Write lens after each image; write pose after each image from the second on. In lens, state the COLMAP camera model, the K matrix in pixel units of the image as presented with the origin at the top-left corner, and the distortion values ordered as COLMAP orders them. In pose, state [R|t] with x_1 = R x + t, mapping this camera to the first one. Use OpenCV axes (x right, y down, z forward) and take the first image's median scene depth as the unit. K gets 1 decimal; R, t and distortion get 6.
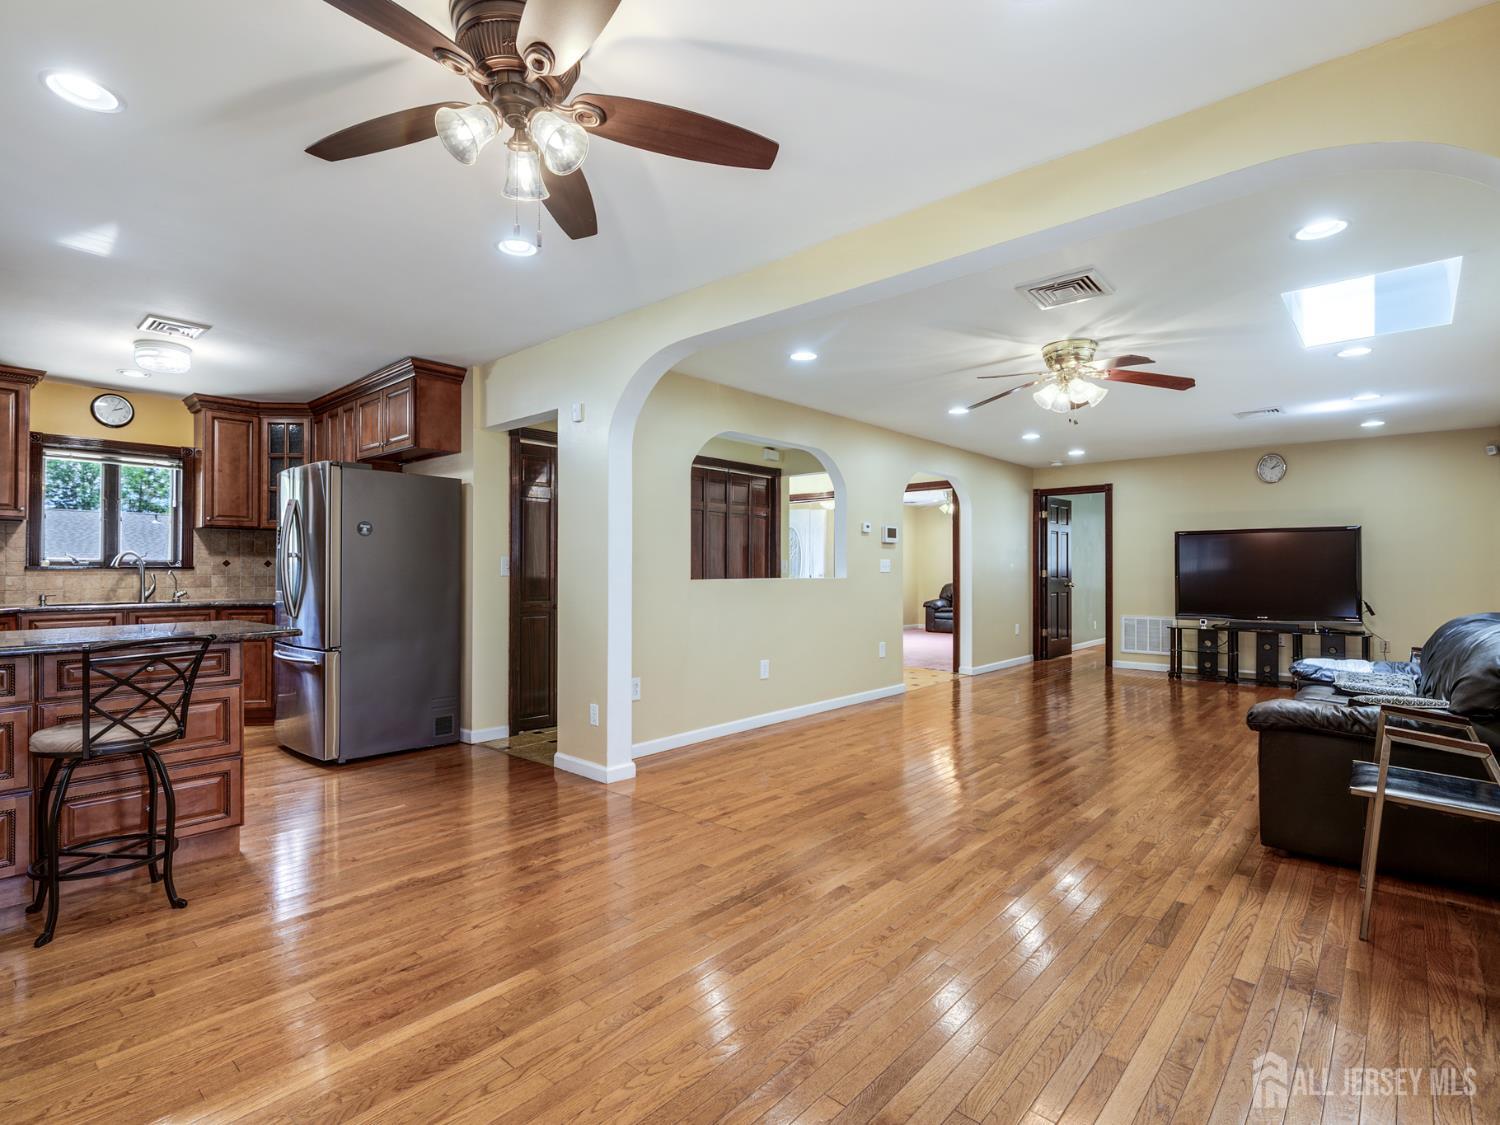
lens RADIAL K [[735.3, 0, 737.6], [0, 735.3, 561.7], [0, 0, 1]] dist [-0.000318, -0.000110]
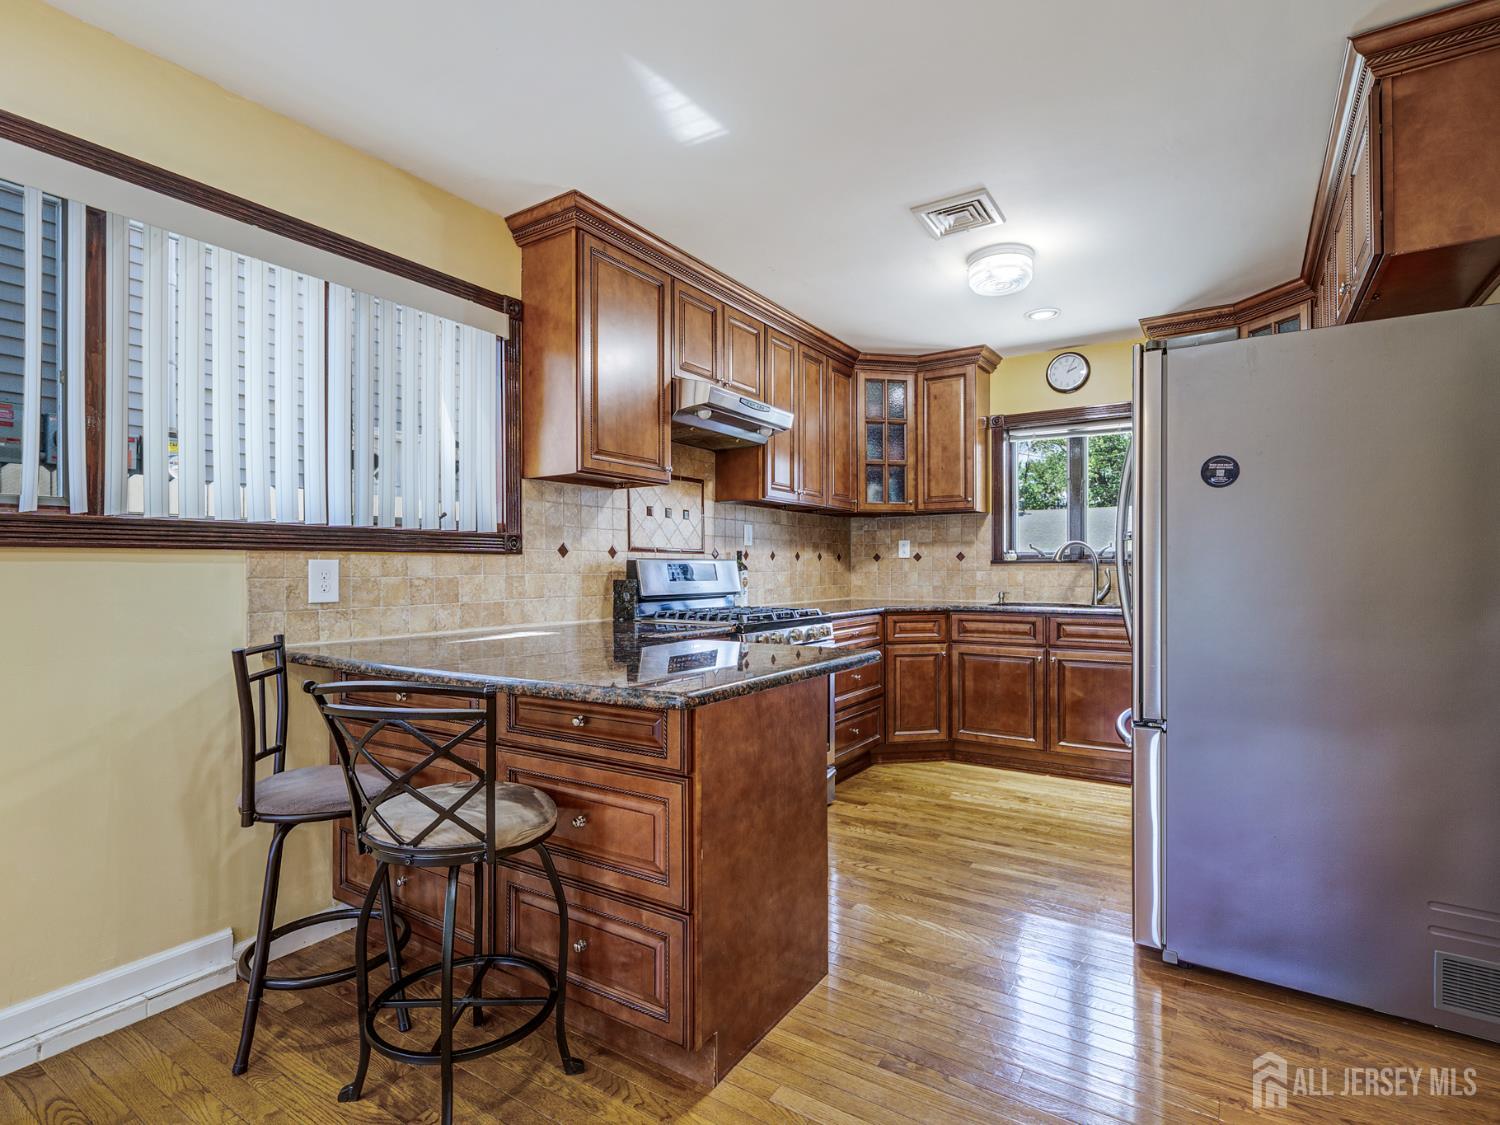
lens RADIAL K [[735.3, 0, 710.5], [0, 735.3, 564.3], [0, 0, 1]] dist [-0.000318, -0.000110]
pose [[0.096299, -0.001284, -0.995352, -0.062766], [0.016720, 0.999860, 0.000328, 0.004259], [0.995212, -0.016674, 0.096307, 0.495802]]
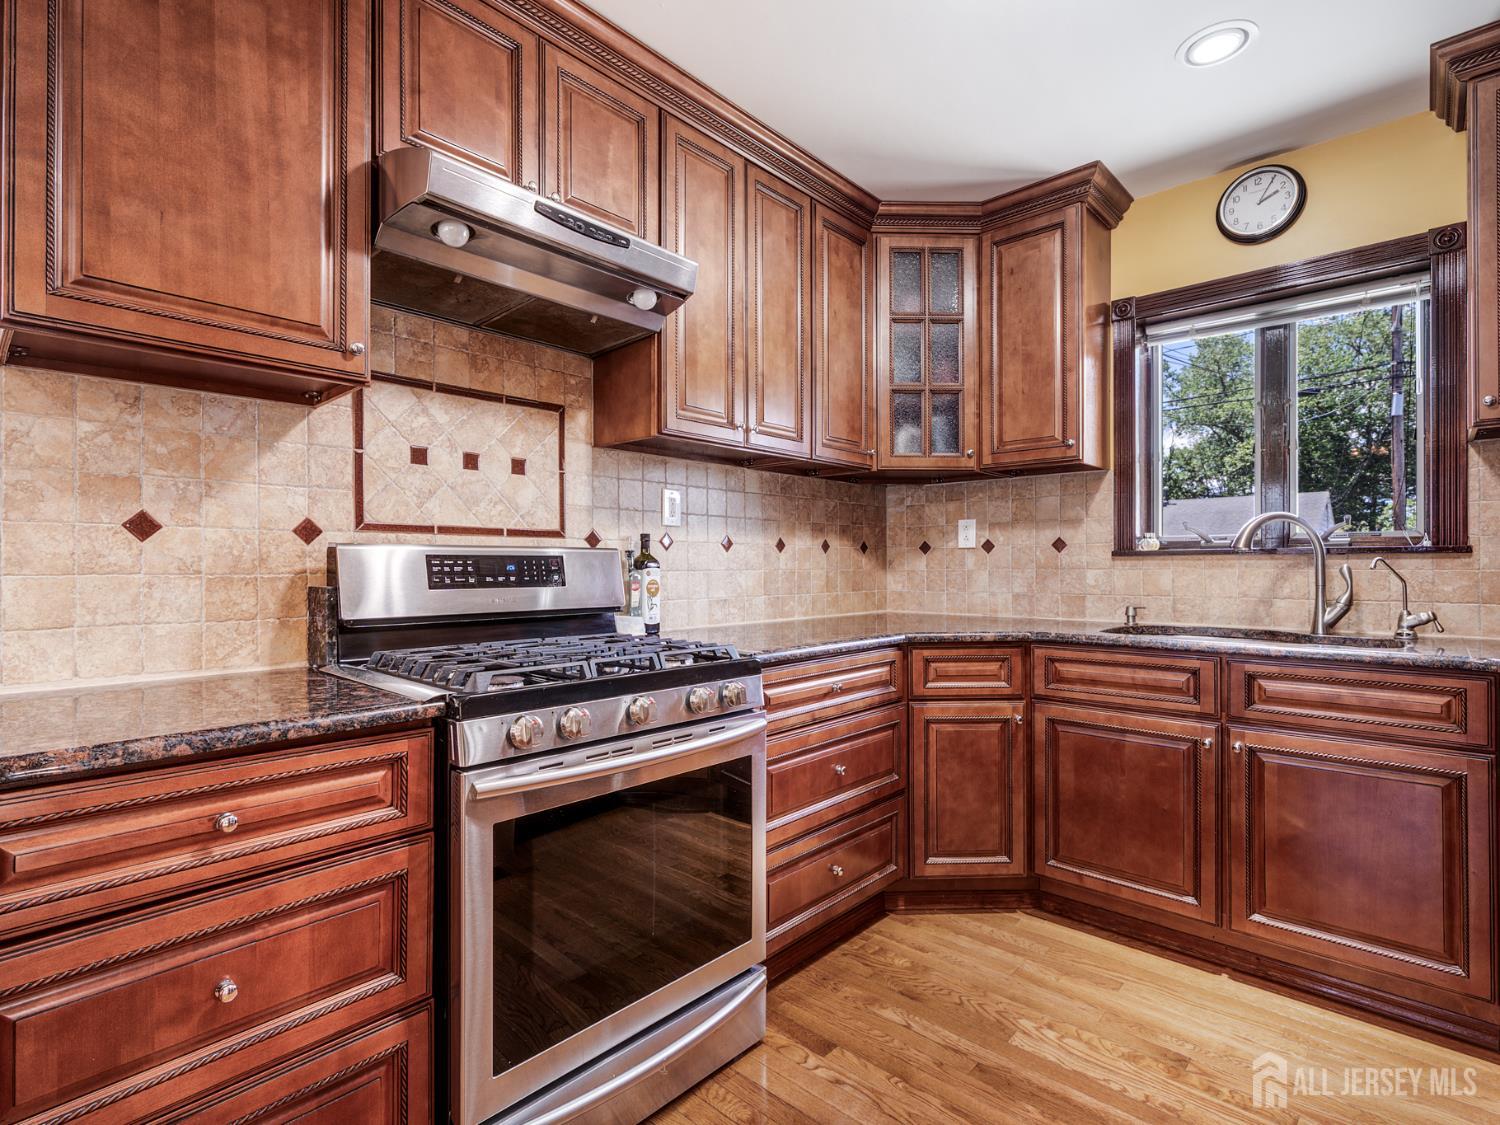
lens RADIAL K [[735.3, 0, 737.8], [0, 735.3, 563.3], [0, 0, 1]] dist [-0.000318, -0.000110]
pose [[-0.028787, 0.001258, -0.999585, -0.373581], [0.017175, 0.999852, 0.000764, 0.009027], [0.999438, -0.017146, -0.028805, 0.661418]]
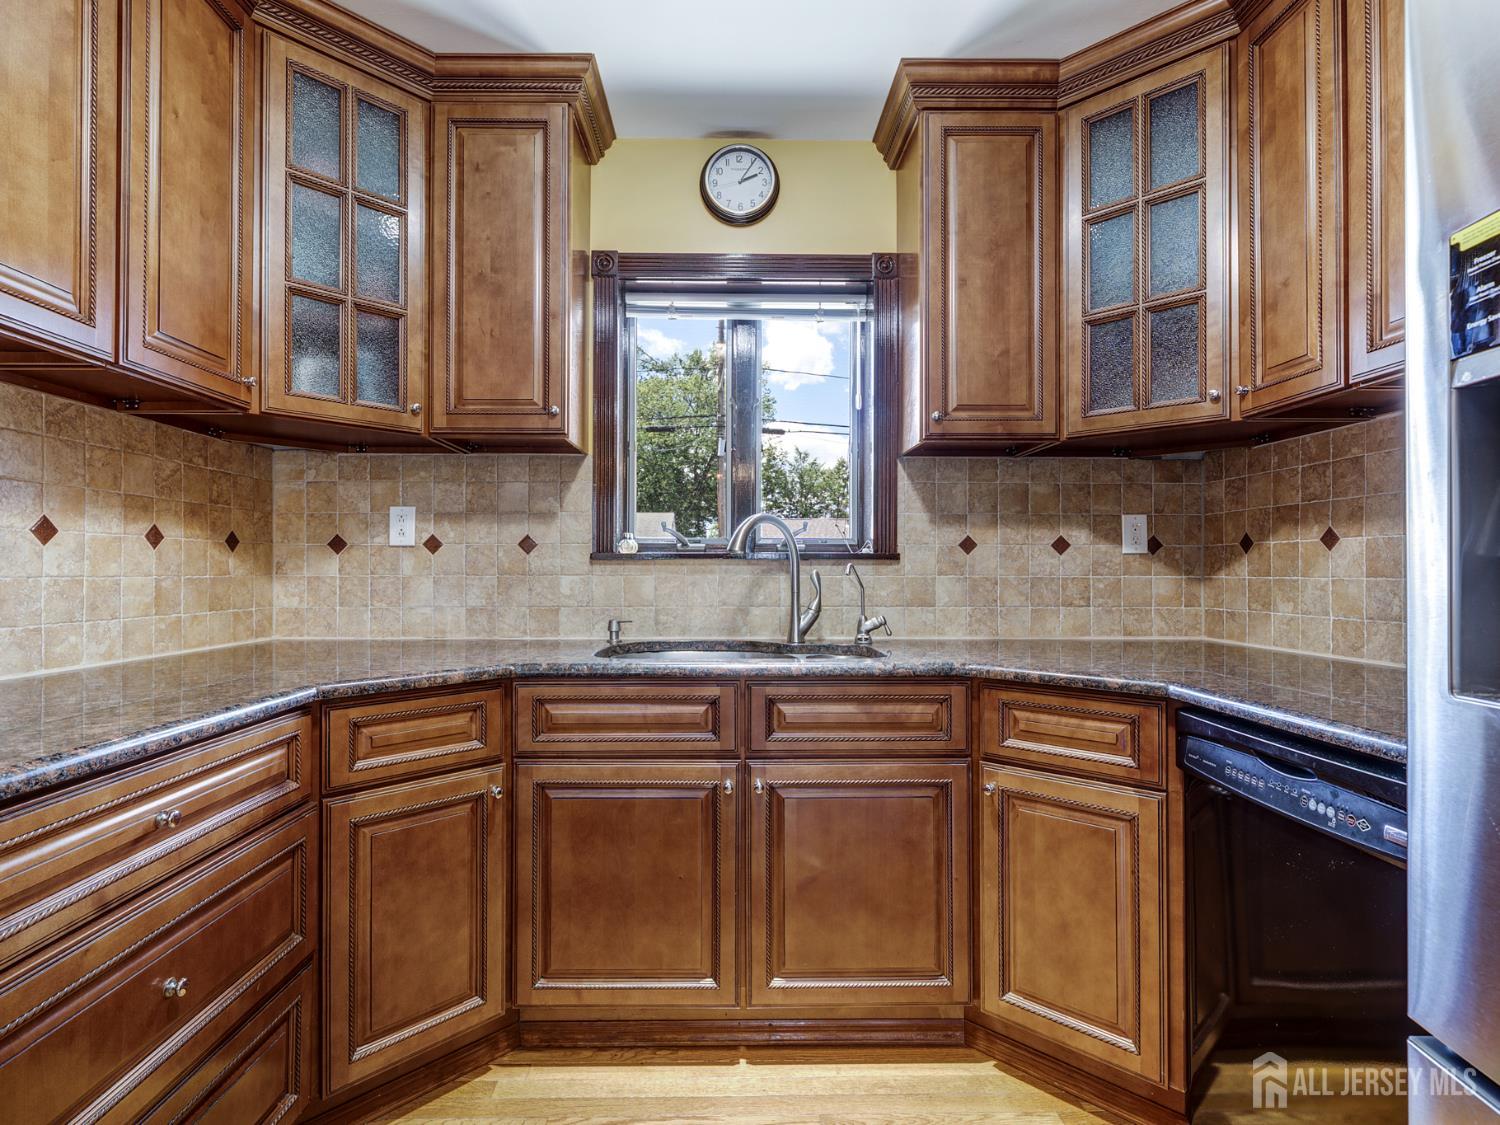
lens RADIAL K [[735.3, 0, 727.0], [0, 735.3, 566.3], [0, 0, 1]] dist [-0.000318, -0.000110]
pose [[0.672090, 0.000424, -0.740469, -0.520642], [0.007007, 0.999951, 0.006932, 0.010382], [0.740436, -0.009847, 0.672054, 0.680740]]
